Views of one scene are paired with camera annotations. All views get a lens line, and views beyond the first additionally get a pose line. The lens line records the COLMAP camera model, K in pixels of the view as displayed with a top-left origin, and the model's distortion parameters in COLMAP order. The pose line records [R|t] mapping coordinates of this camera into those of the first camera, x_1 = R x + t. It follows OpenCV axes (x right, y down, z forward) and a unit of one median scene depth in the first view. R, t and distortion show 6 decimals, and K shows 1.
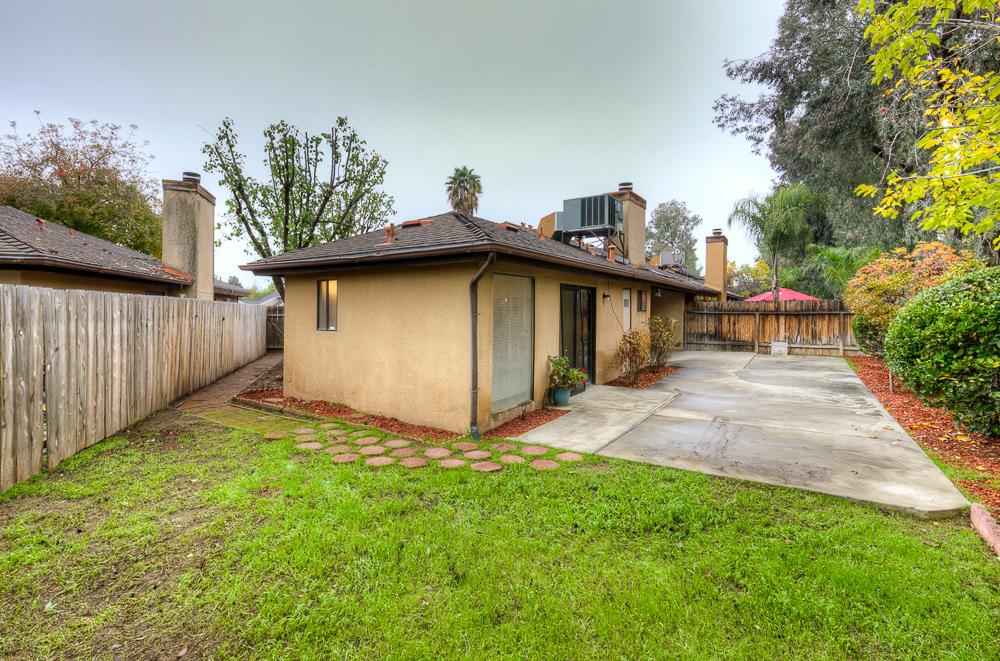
lens RADIAL K [[452.8, 0, 499.5], [0, 452.8, 322.3], [0, 0, 1]] dist [0.001340, 0.002400]
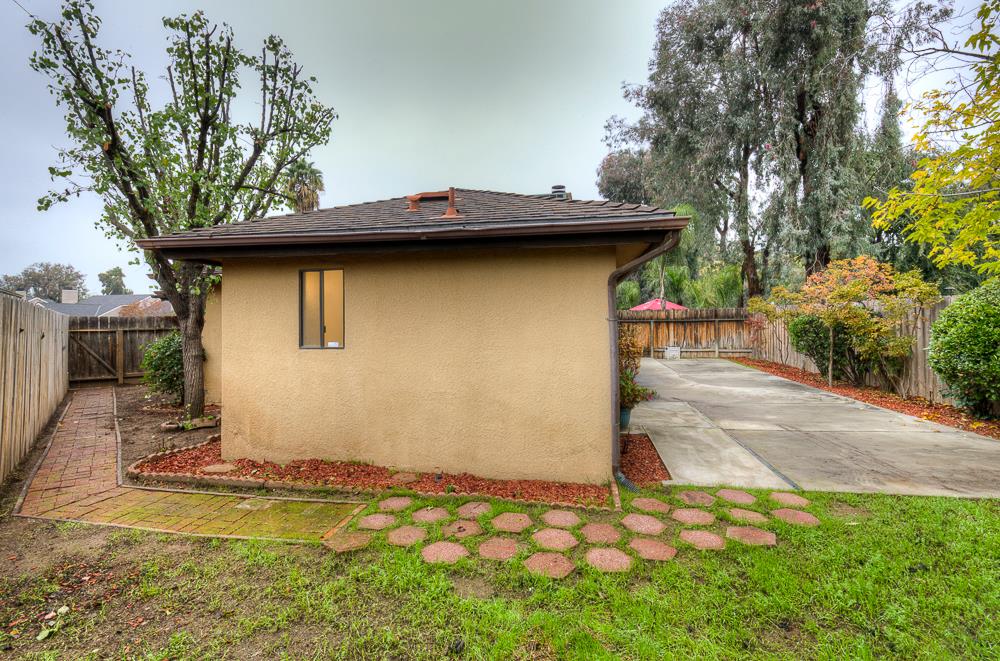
lens RADIAL K [[452.8, 0, 500.1], [0, 452.8, 329.9], [0, 0, 1]] dist [0.001340, 0.002400]
pose [[0.922015, -0.017126, 0.386776, -0.347967], [0.021664, 0.999738, -0.007377, 0.001997], [-0.386548, 0.015181, 0.922144, 0.275953]]
